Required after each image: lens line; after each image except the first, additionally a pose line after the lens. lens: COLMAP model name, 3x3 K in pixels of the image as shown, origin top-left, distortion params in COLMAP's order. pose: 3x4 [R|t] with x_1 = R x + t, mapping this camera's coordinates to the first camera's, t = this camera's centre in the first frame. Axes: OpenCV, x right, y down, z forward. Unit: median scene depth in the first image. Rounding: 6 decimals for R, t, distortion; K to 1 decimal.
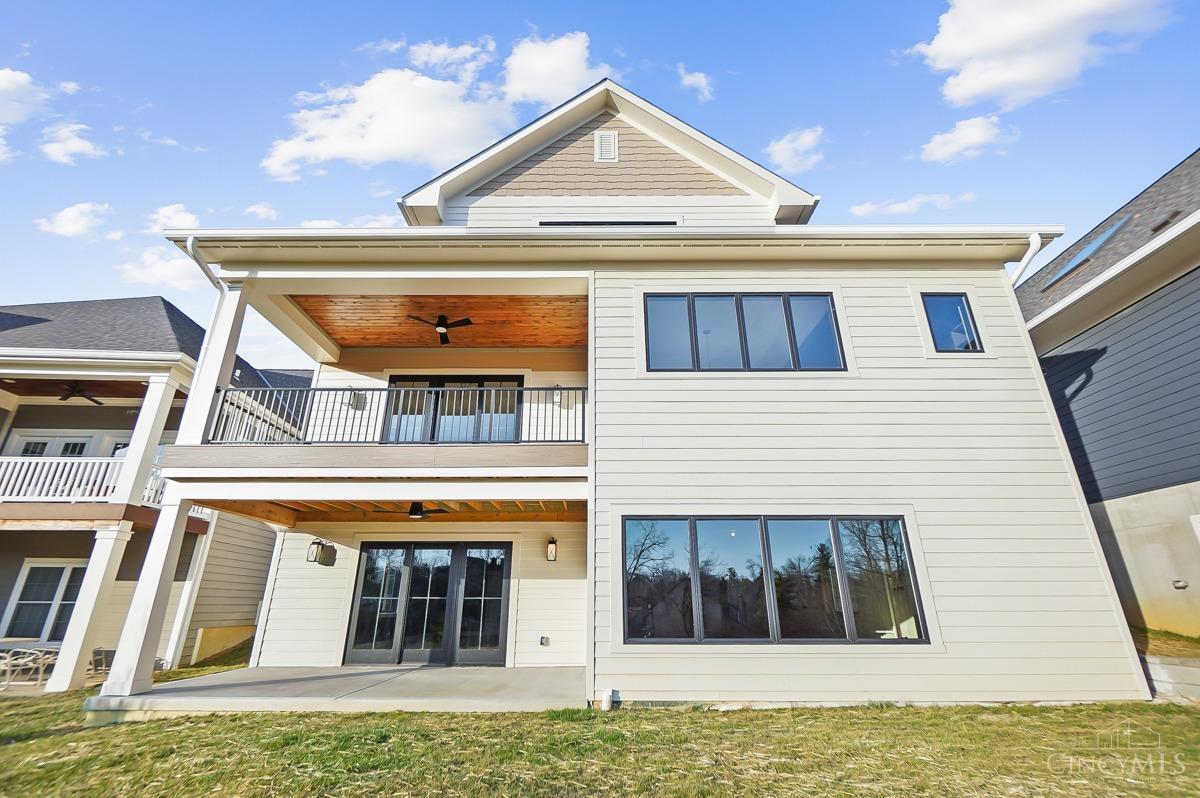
lens RADIAL K [[521.7, 0, 591.8], [0, 521.7, 395.8], [0, 0, 1]] dist [0.000593, -0.000672]
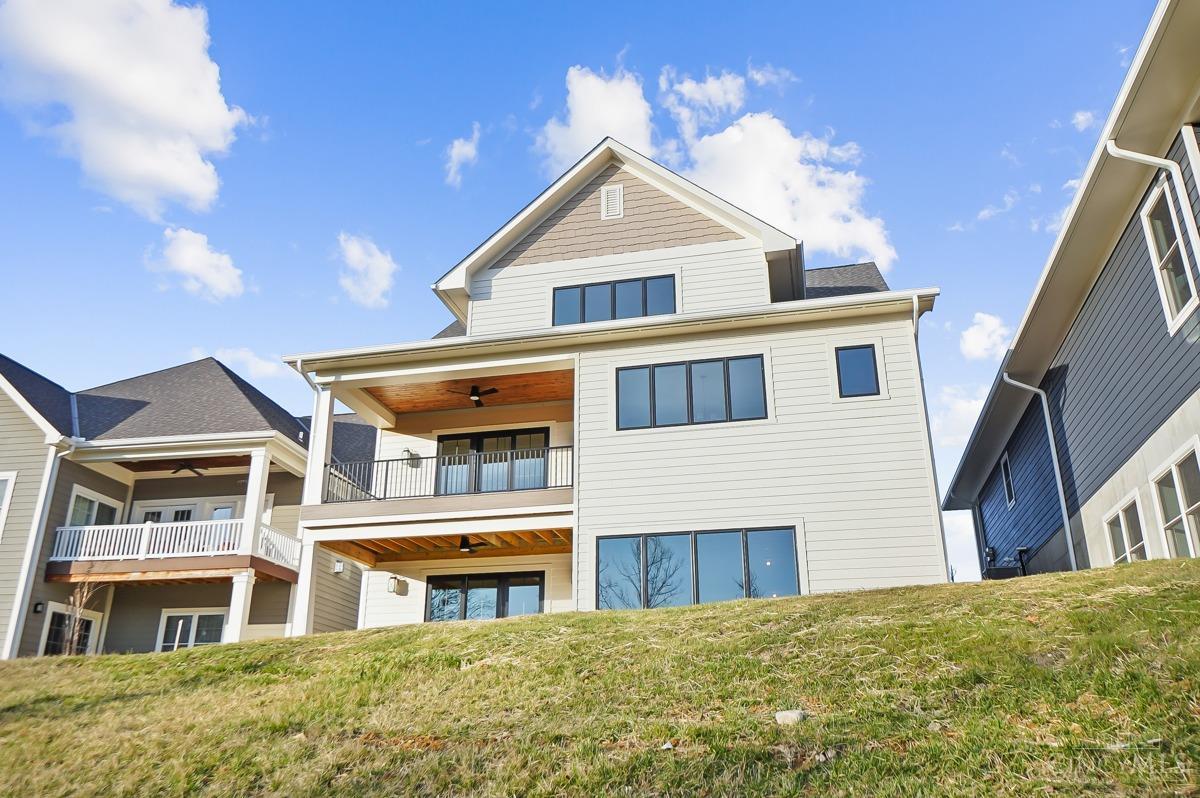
lens RADIAL K [[962.7, 0, 593.6], [0, 962.7, 362.6], [0, 0, 1]] dist [-0.022509, -0.000082]
pose [[0.973801, -0.089545, -0.209031, 0.451589], [0.084754, 0.995895, -0.031785, -0.114466], [0.211019, 0.013236, 0.977392, -1.116895]]
